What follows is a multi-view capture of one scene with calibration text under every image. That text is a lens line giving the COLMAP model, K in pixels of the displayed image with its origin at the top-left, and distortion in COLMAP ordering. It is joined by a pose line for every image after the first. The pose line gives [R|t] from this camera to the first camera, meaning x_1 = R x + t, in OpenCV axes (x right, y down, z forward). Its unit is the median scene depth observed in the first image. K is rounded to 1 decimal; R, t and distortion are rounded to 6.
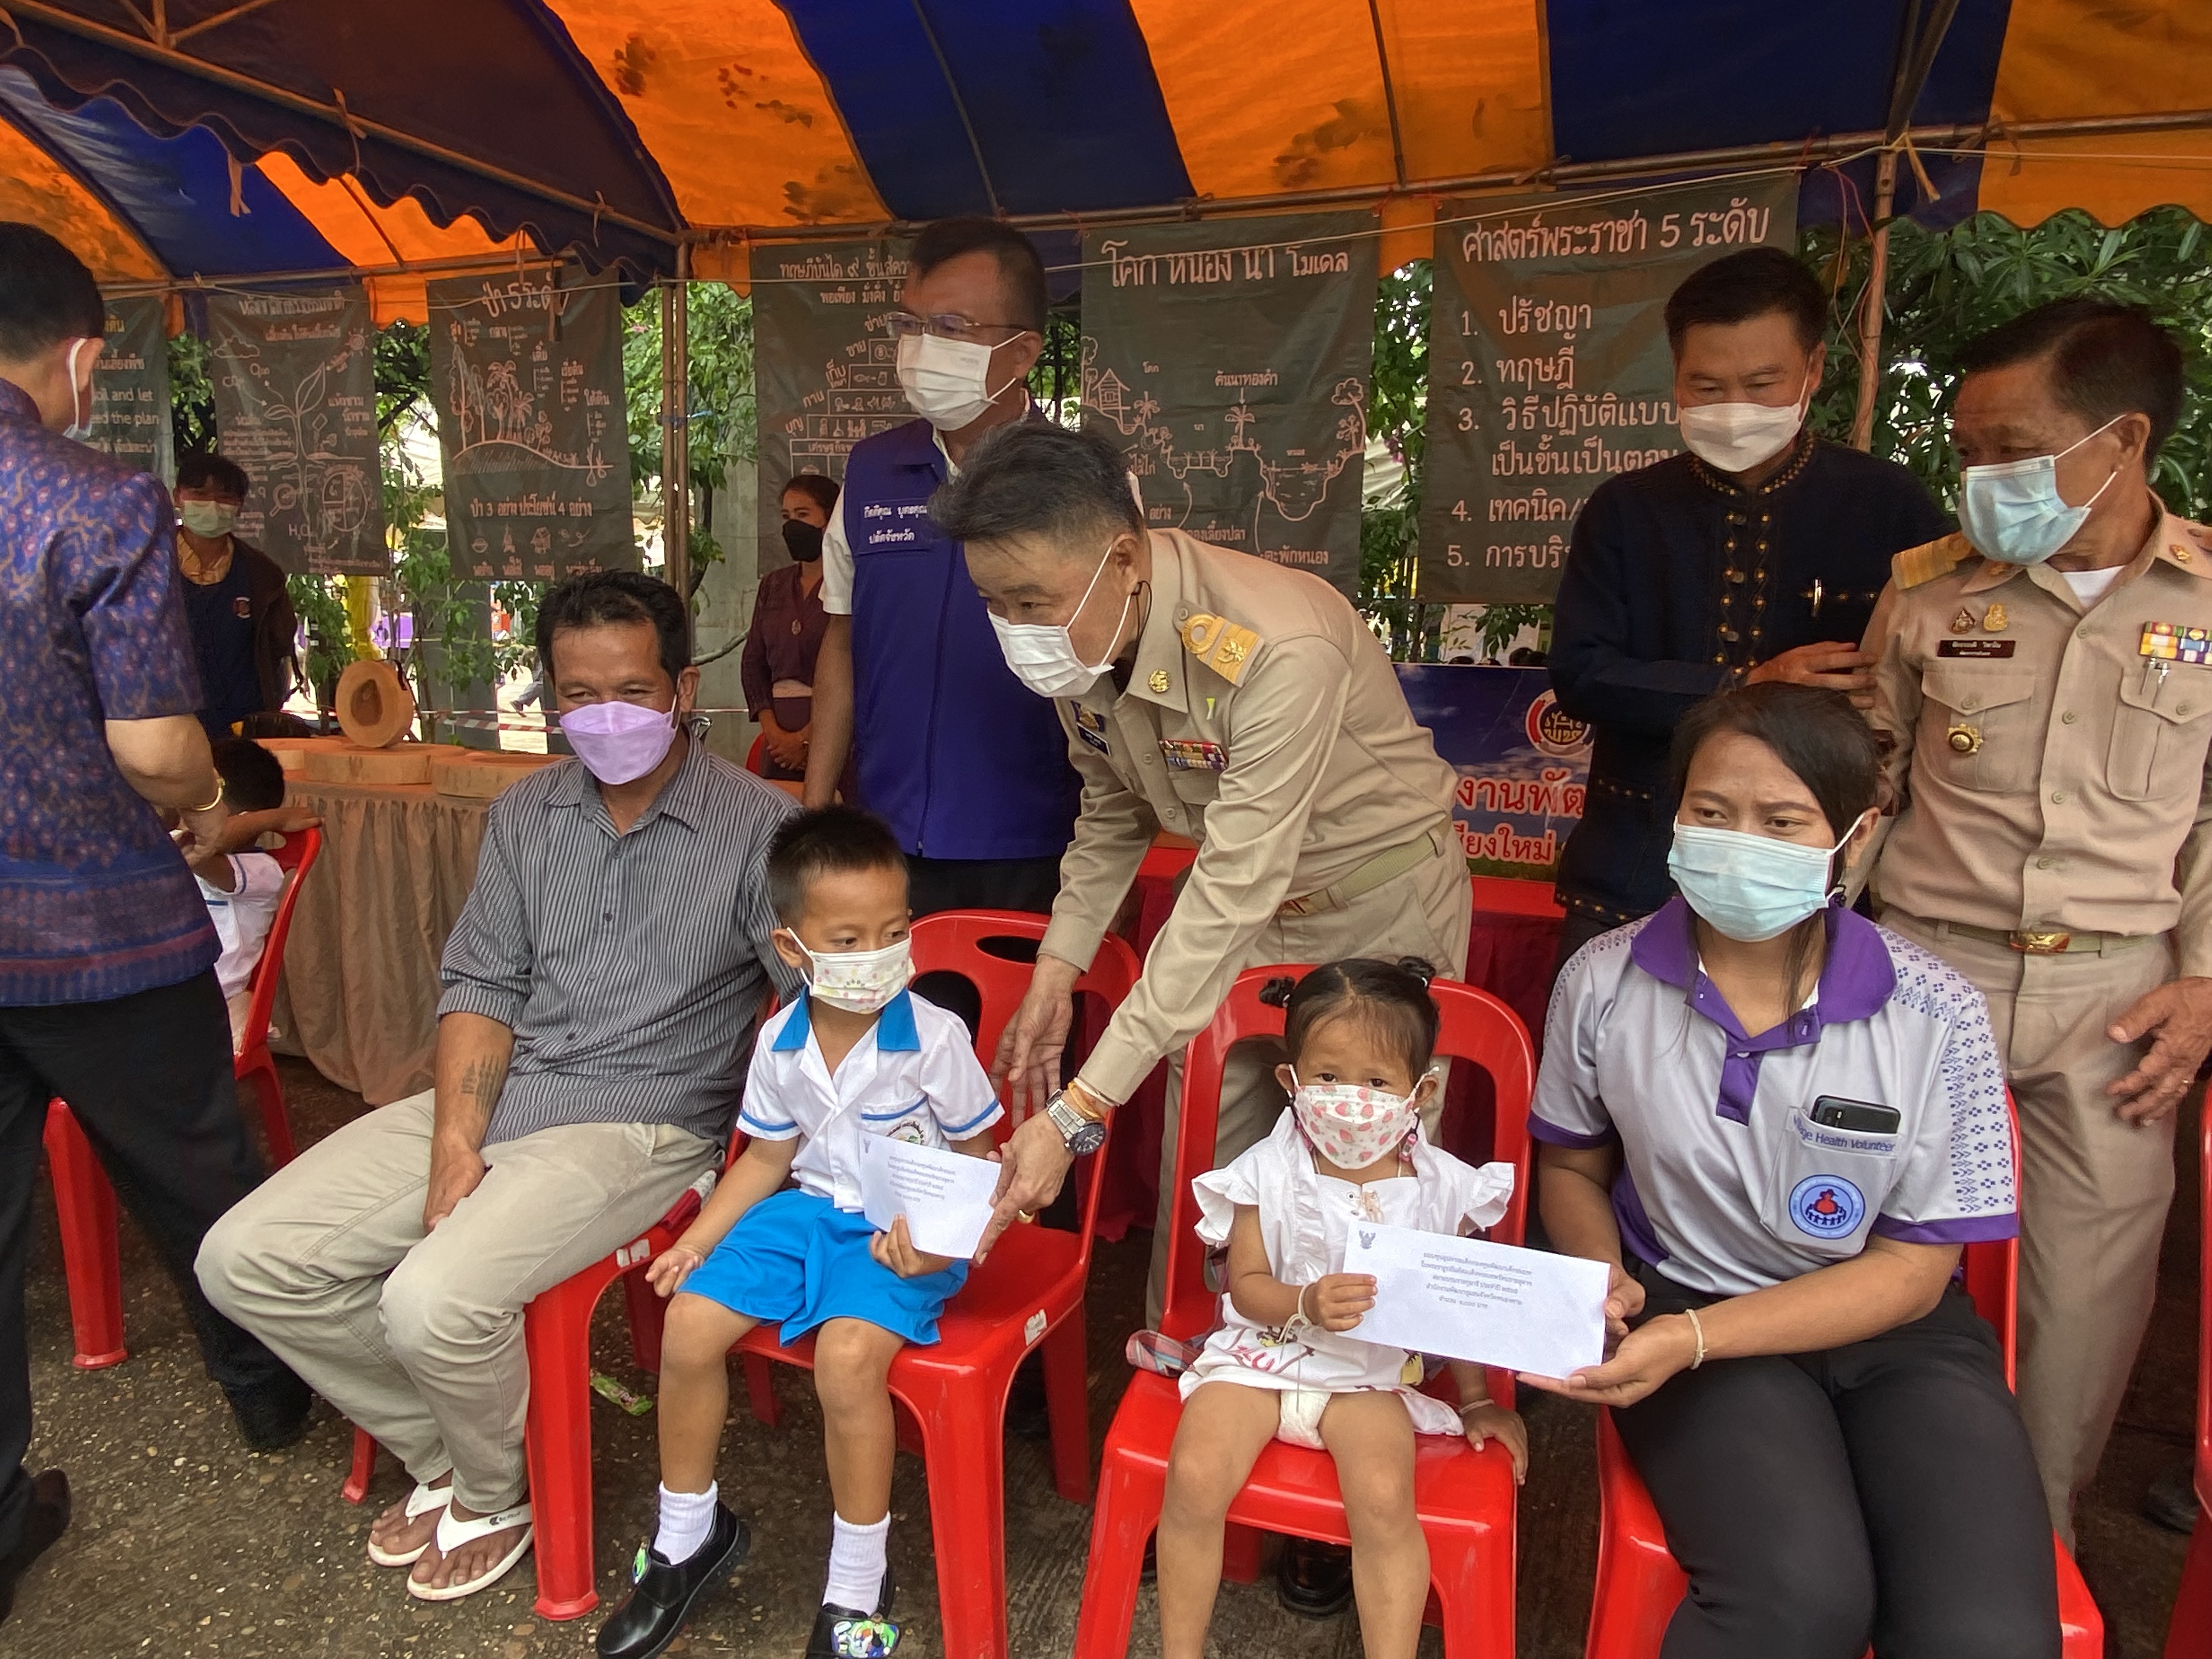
lens RADIAL K [[1407.8, 0, 1094.2], [0, 1407.8, 843.0], [0, 0, 1]] dist [0.048714, -0.052413]
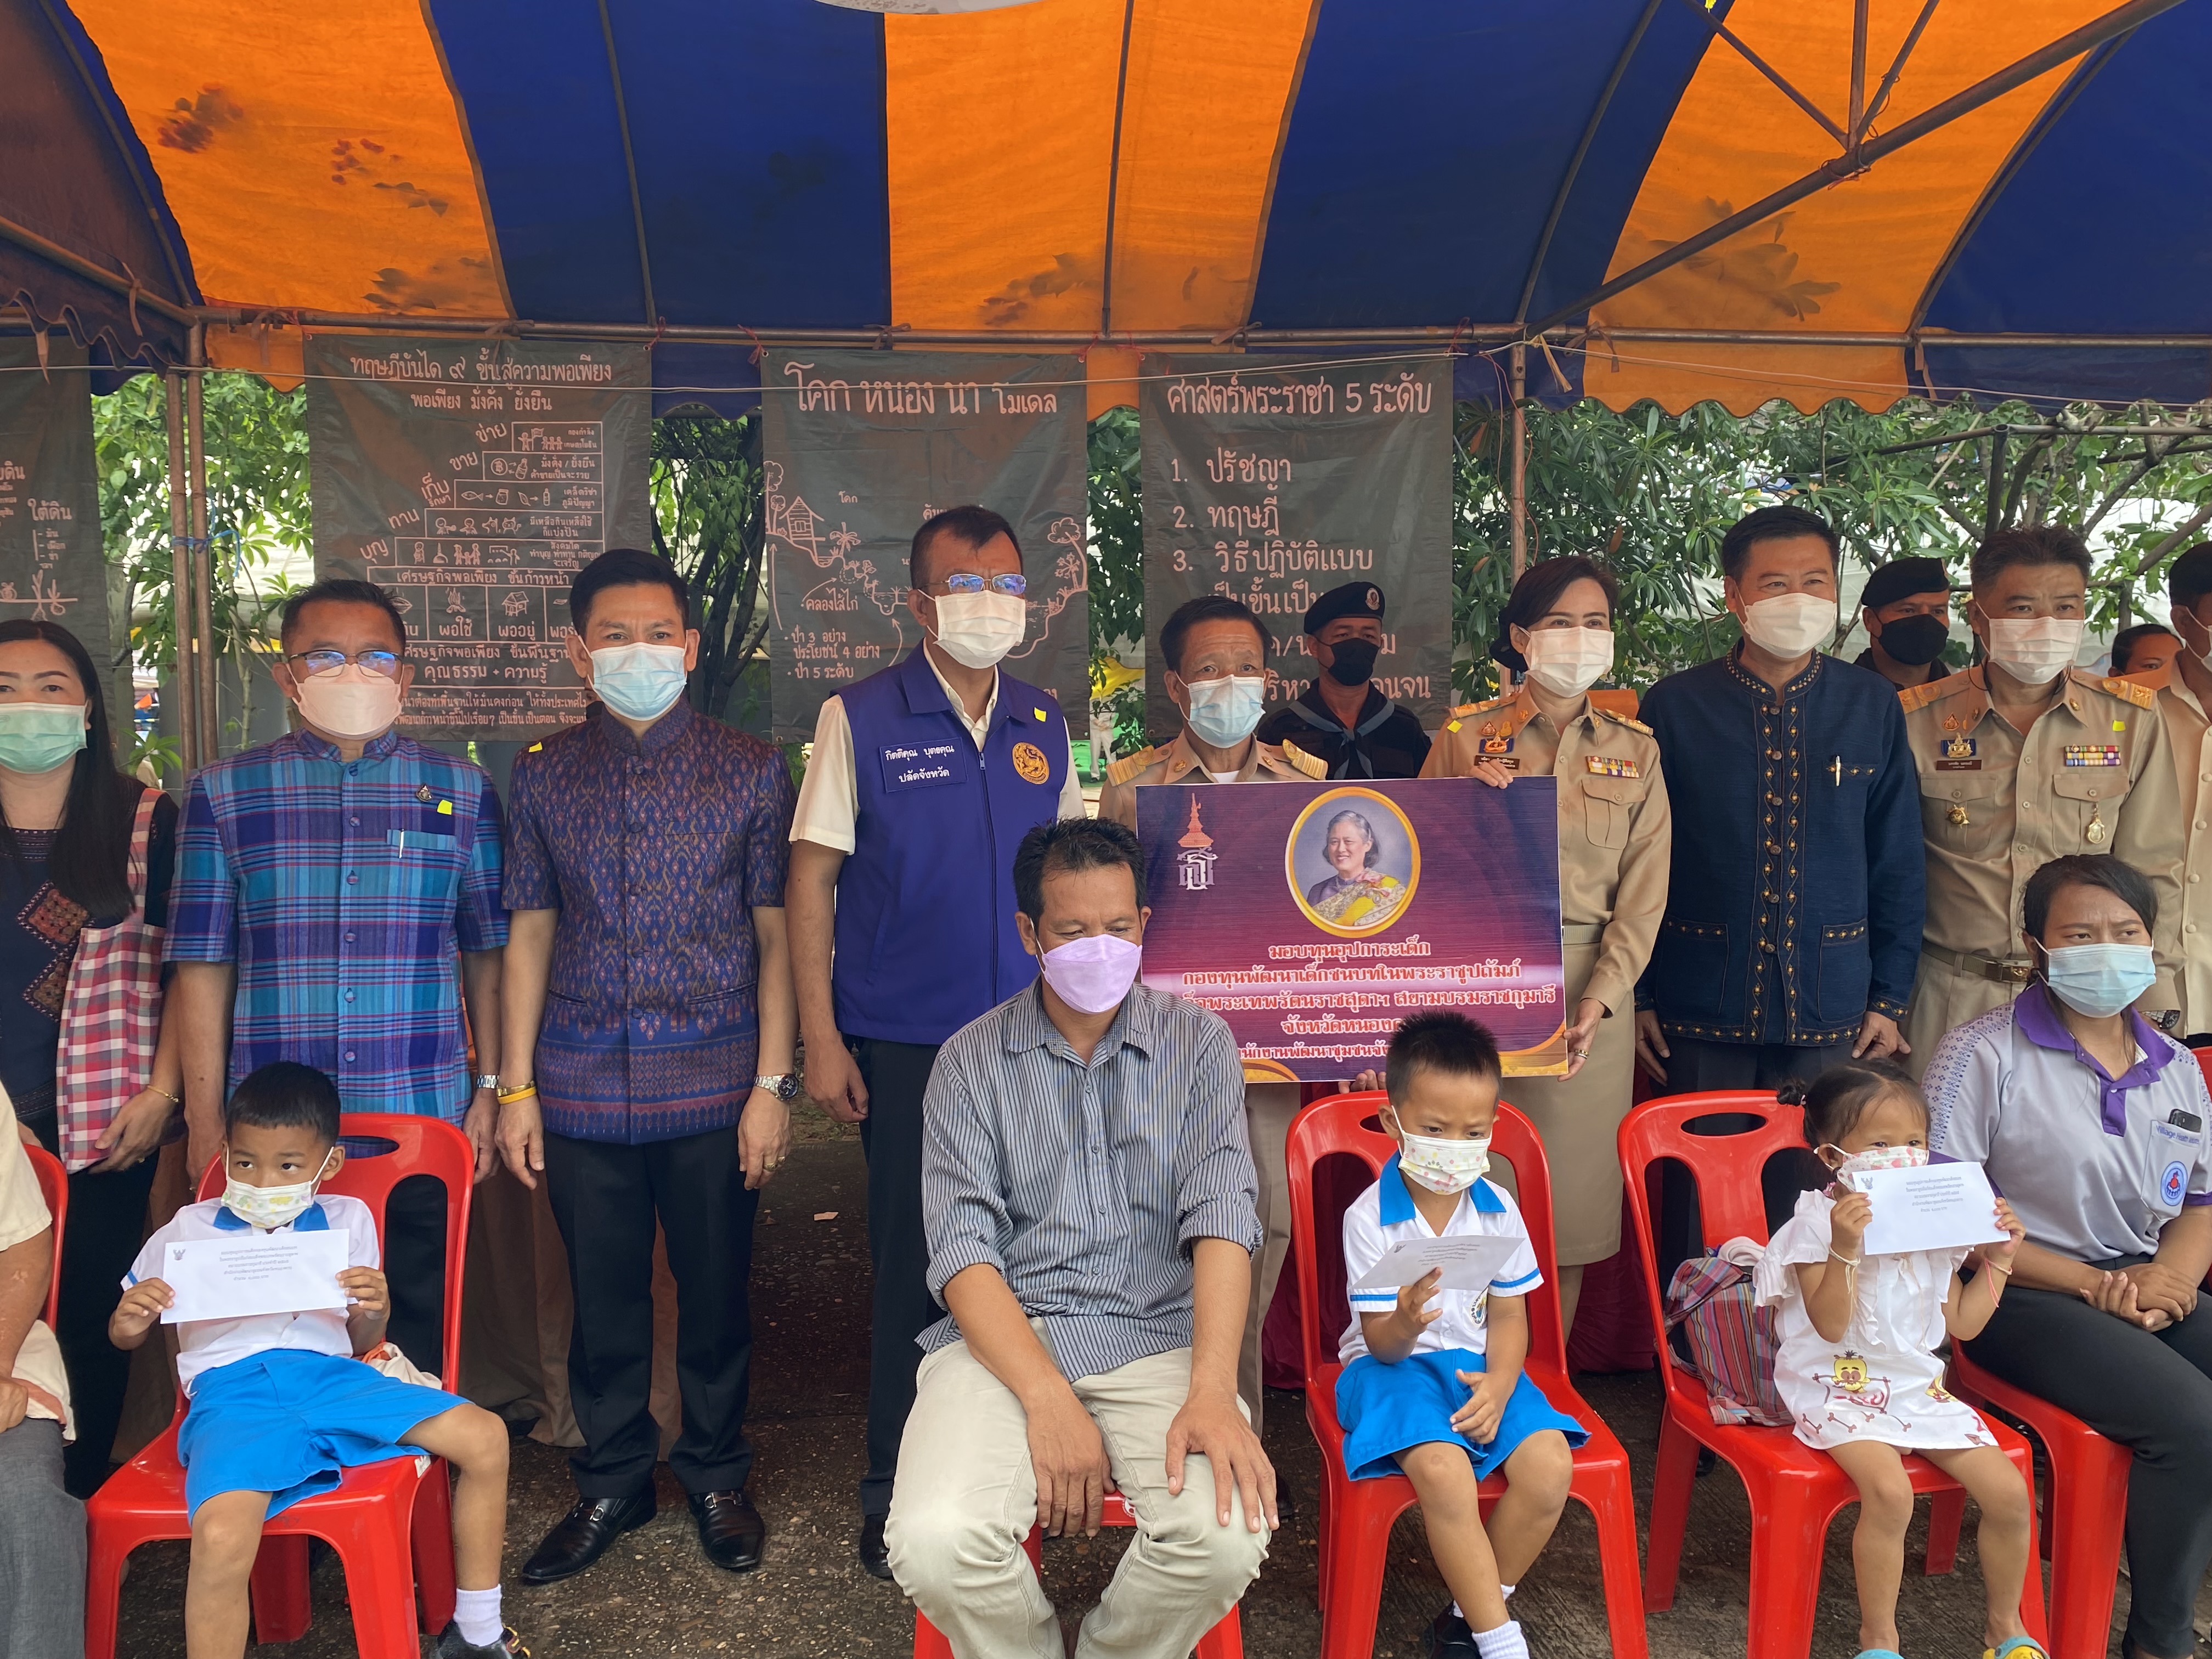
lens RADIAL K [[1733.3, 0, 1114.3], [0, 1733.3, 836.7], [0, 0, 1]] dist [0.037098, -0.058006]
pose [[0.880742, -0.075779, 0.467495, -0.381377], [0.112647, 0.992306, -0.051372, -0.044225], [-0.460005, 0.097908, 0.882502, -0.058269]]
